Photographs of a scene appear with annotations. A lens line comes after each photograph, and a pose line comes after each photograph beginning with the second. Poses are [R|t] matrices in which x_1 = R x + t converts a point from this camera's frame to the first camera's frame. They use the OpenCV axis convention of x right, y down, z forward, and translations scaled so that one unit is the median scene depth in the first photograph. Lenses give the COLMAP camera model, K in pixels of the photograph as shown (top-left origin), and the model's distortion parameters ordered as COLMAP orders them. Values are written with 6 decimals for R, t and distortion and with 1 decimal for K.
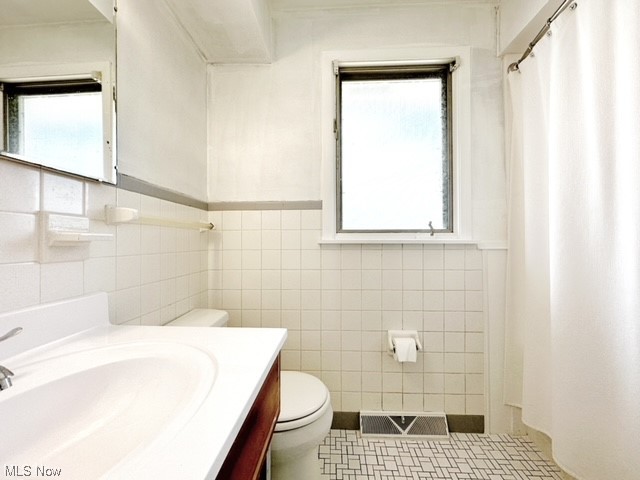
lens RADIAL K [[255.4, 0, 320.8], [0, 255.4, 240.8], [0, 0, 1]] dist [0.000489, 0.000609]
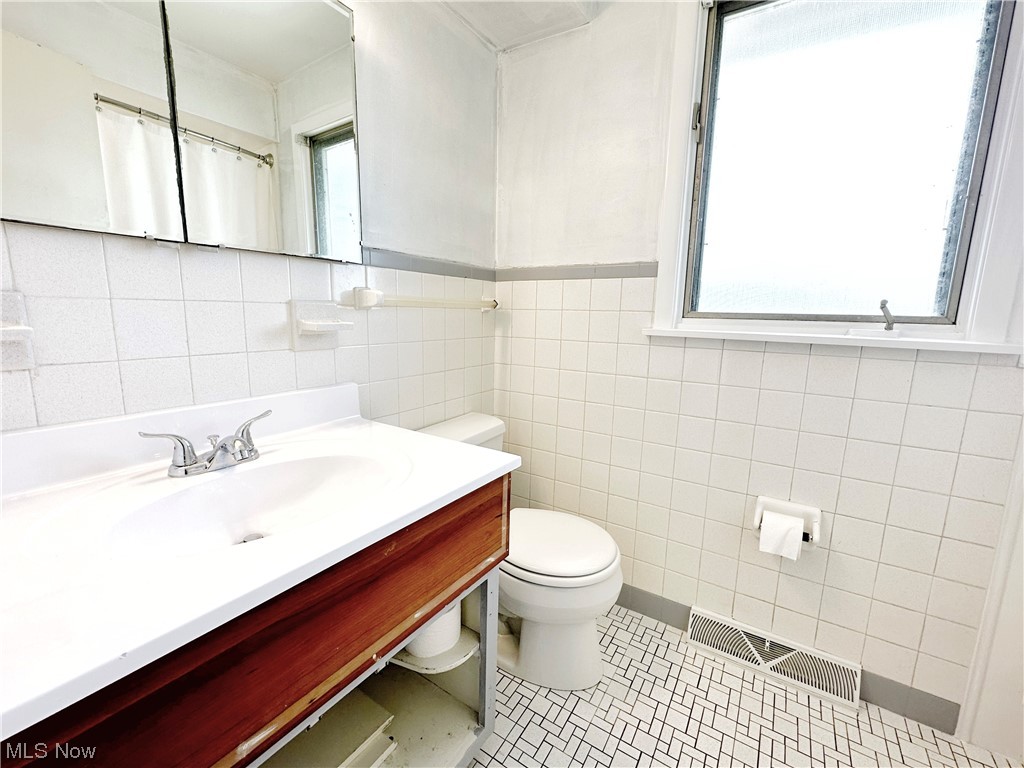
lens RADIAL K [[408.7, 0, 513.8], [0, 408.7, 381.3], [0, 0, 1]] dist [0.000489, 0.000609]
pose [[0.875071, 0.100633, -0.473418, 0.194421], [-0.023708, 0.985884, 0.165743, -0.035547], [0.483414, -0.133813, 0.865104, -0.007839]]
